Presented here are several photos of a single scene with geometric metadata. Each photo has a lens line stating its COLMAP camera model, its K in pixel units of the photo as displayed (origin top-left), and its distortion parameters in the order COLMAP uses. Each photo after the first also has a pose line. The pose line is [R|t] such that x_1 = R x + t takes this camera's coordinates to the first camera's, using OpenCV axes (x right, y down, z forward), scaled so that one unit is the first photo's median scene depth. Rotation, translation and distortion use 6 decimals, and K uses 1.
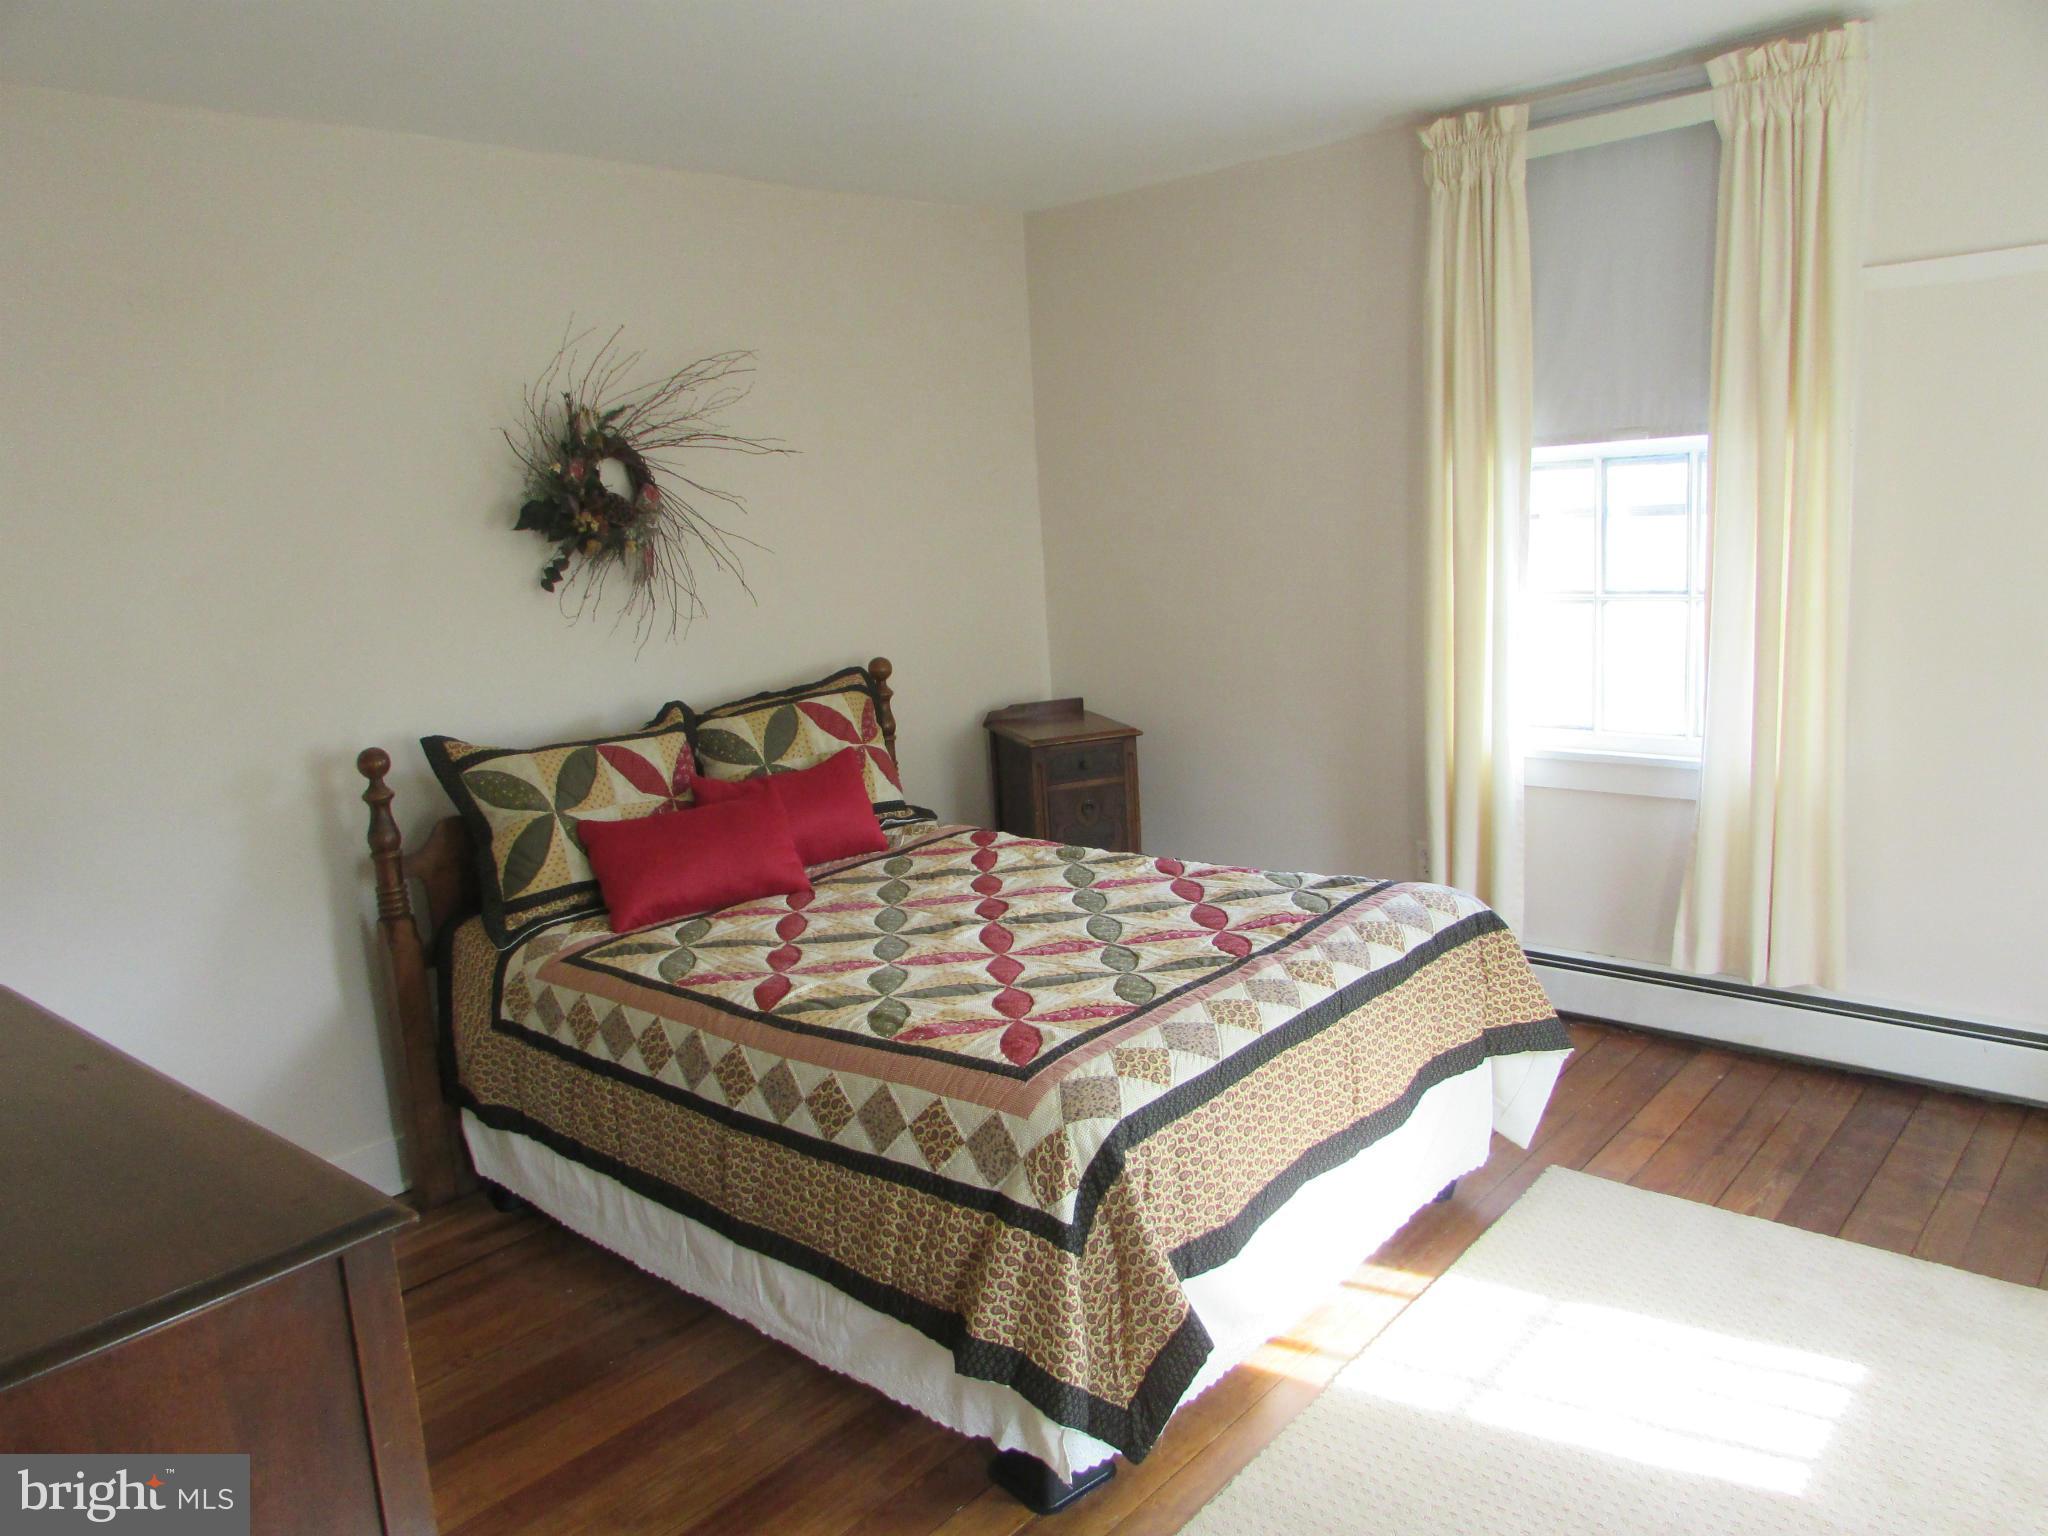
lens RADIAL K [[1425.5, 0, 1024.0], [0, 1425.5, 768.0], [0, 0, 1]] dist [-0.013775, -0.000121]
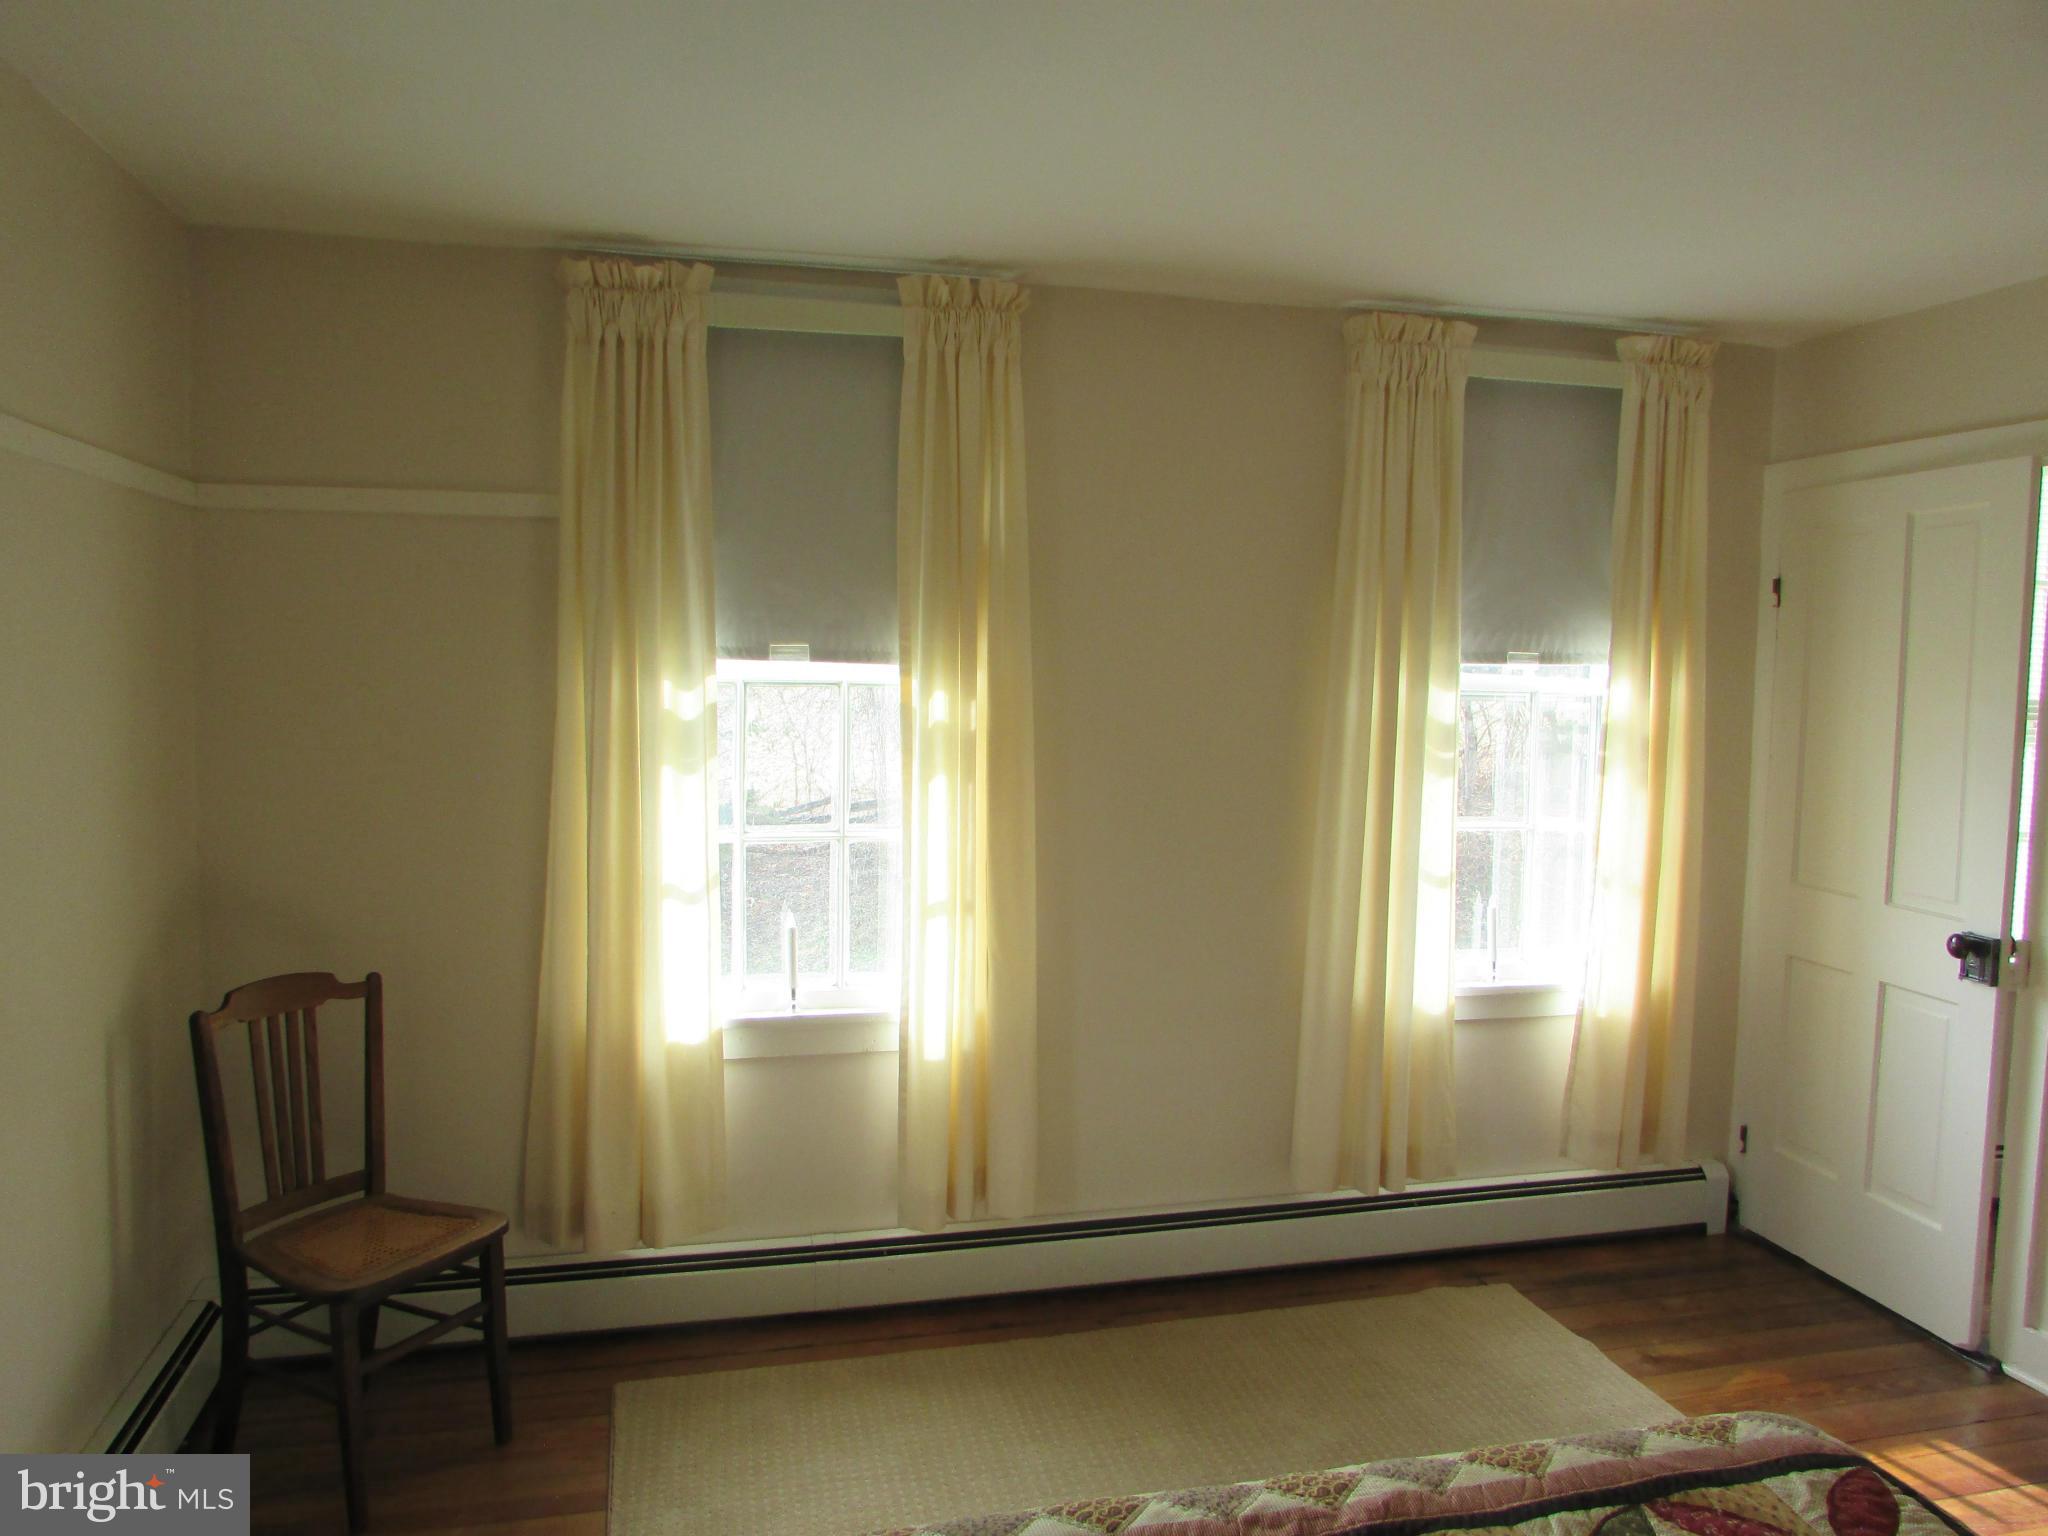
lens RADIAL K [[1473.6, 0, 1015.6], [0, 1473.6, 765.0], [0, 0, 1]] dist [-0.016567, 0.004804]
pose [[0.567682, 0.007353, 0.823215, -0.266808], [0.098483, 0.992173, -0.076776, -0.080467], [-0.817336, 0.124657, 0.562514, 0.381640]]
